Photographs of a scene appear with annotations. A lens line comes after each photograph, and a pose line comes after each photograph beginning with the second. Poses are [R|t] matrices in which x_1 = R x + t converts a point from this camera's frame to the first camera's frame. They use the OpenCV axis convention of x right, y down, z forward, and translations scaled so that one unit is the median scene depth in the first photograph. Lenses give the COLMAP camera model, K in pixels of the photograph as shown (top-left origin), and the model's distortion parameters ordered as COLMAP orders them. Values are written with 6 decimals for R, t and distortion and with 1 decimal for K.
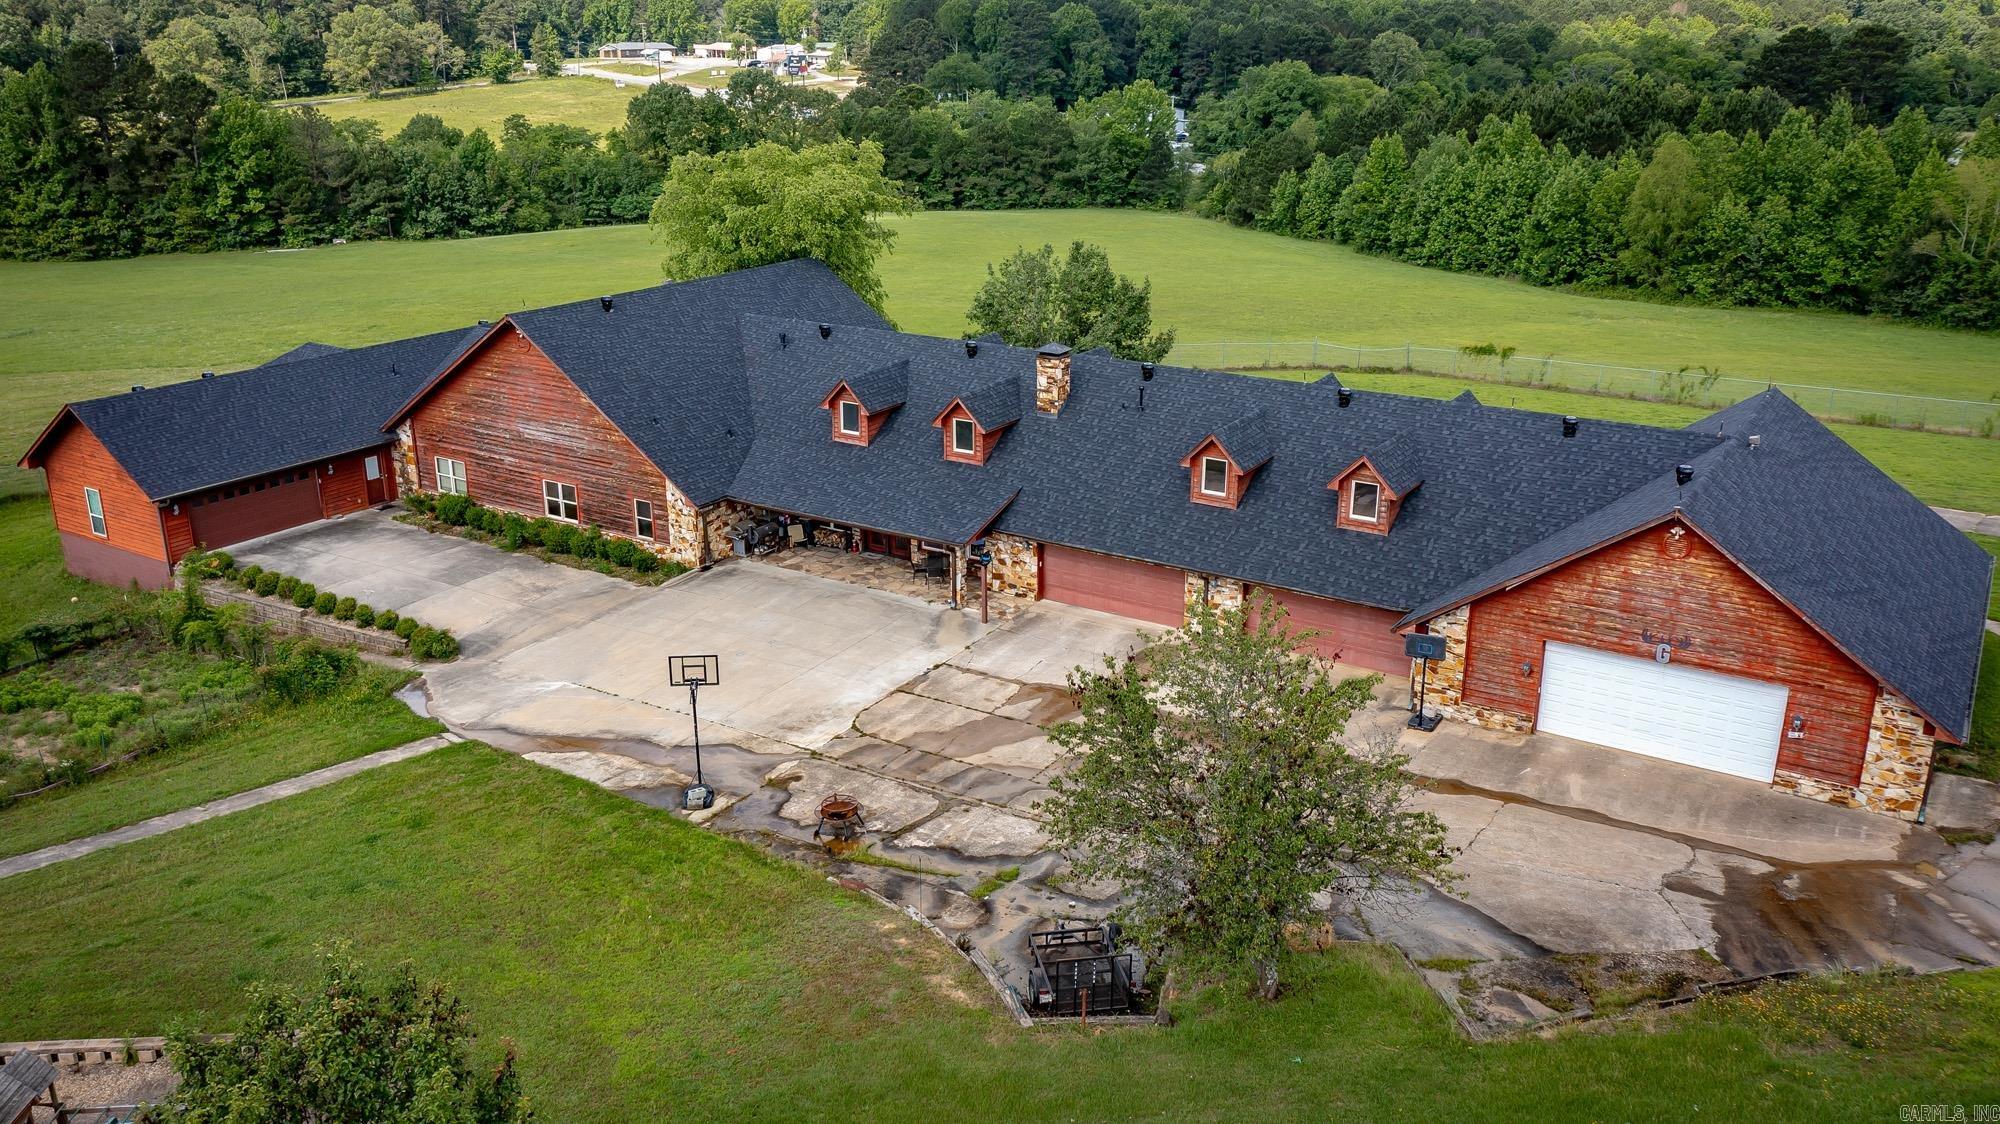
lens RADIAL K [[1683.0, 0, 946.2], [0, 1683.0, 526.9], [0, 0, 1]] dist [0.003112, 0.007470]
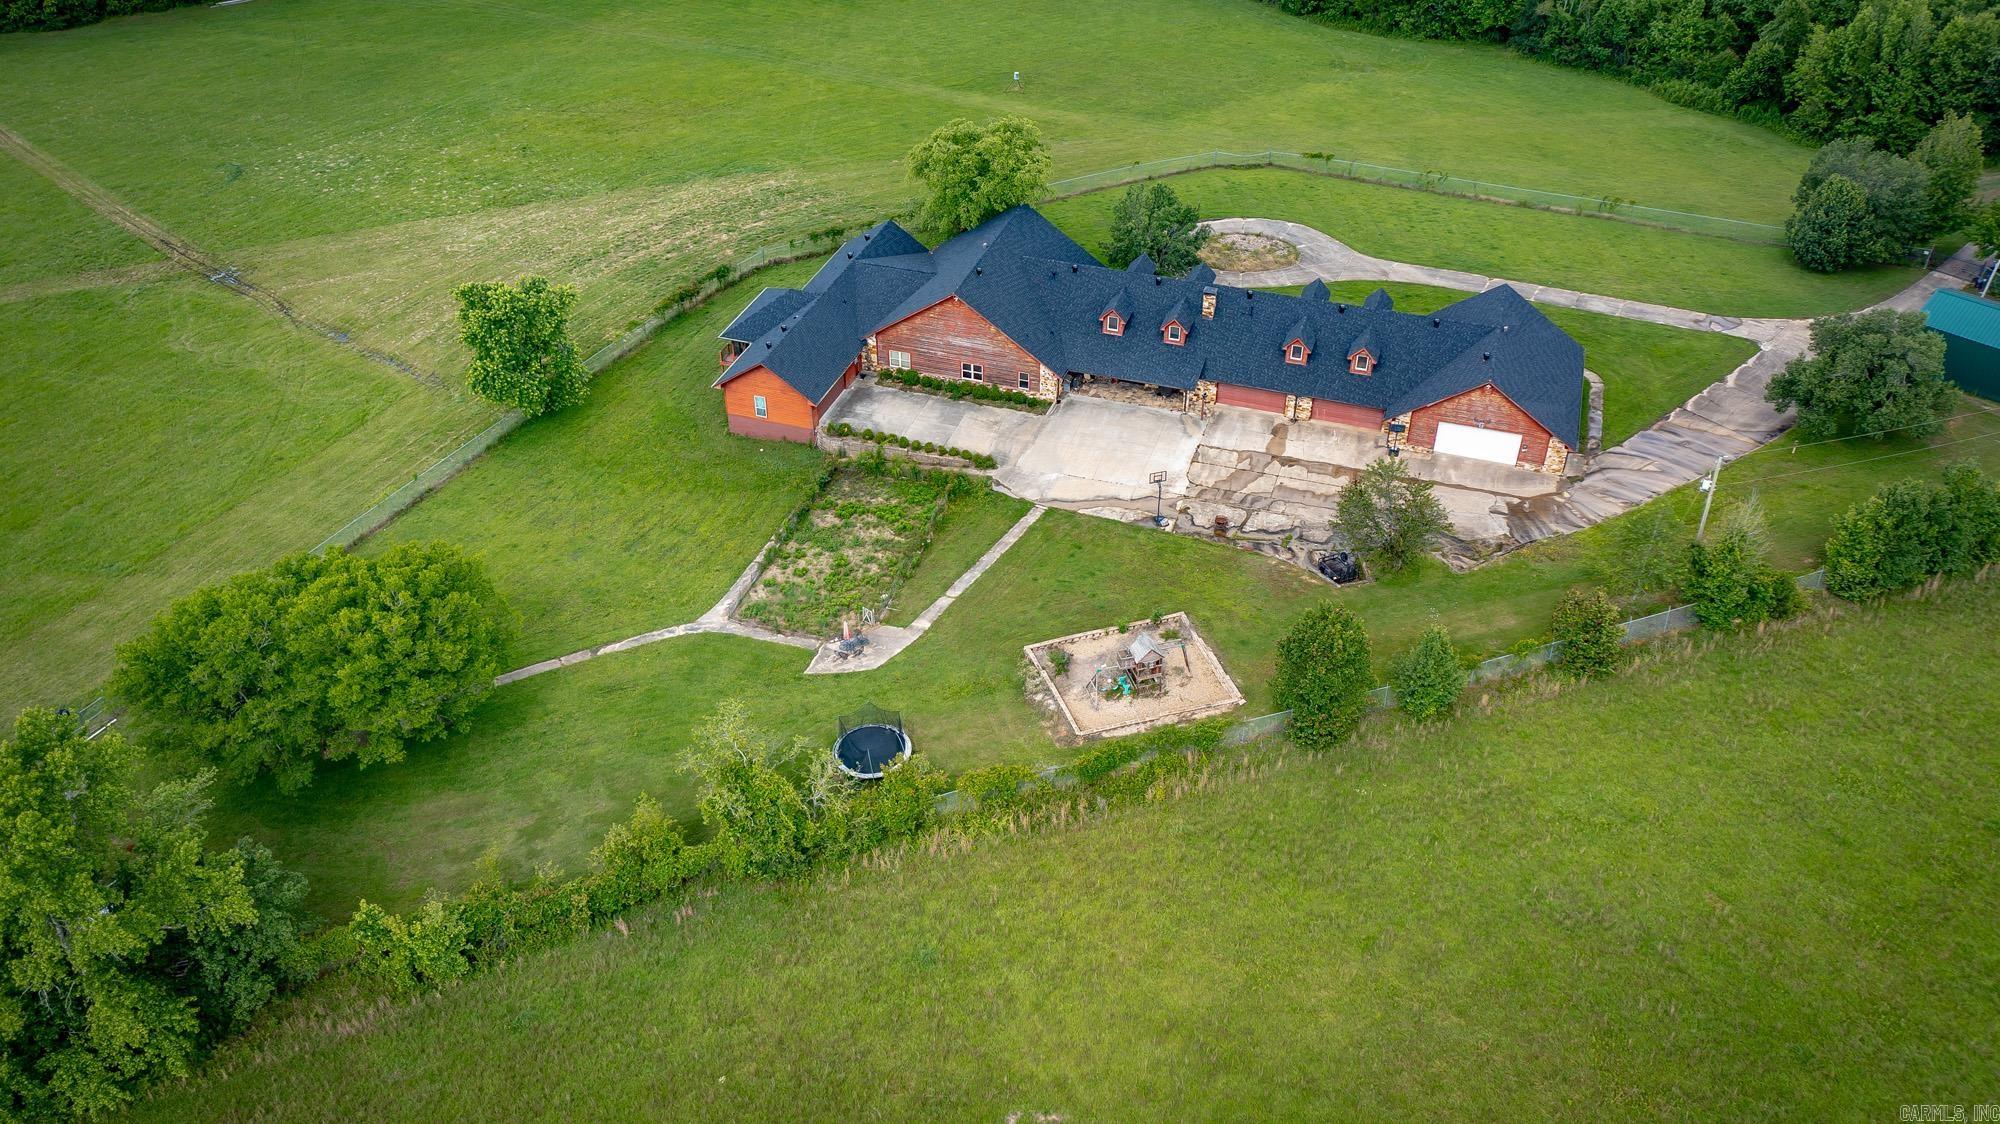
lens RADIAL K [[1571.0, 0, 1000.0], [0, 1571.0, 562.0], [0, 0, 1]] dist [0.014056, 0.010593]
pose [[0.970414, -0.145148, 0.192947, -0.729393], [0.078893, 0.945883, 0.314770, -0.487086], [-0.228194, -0.290236, 0.929350, -1.084008]]
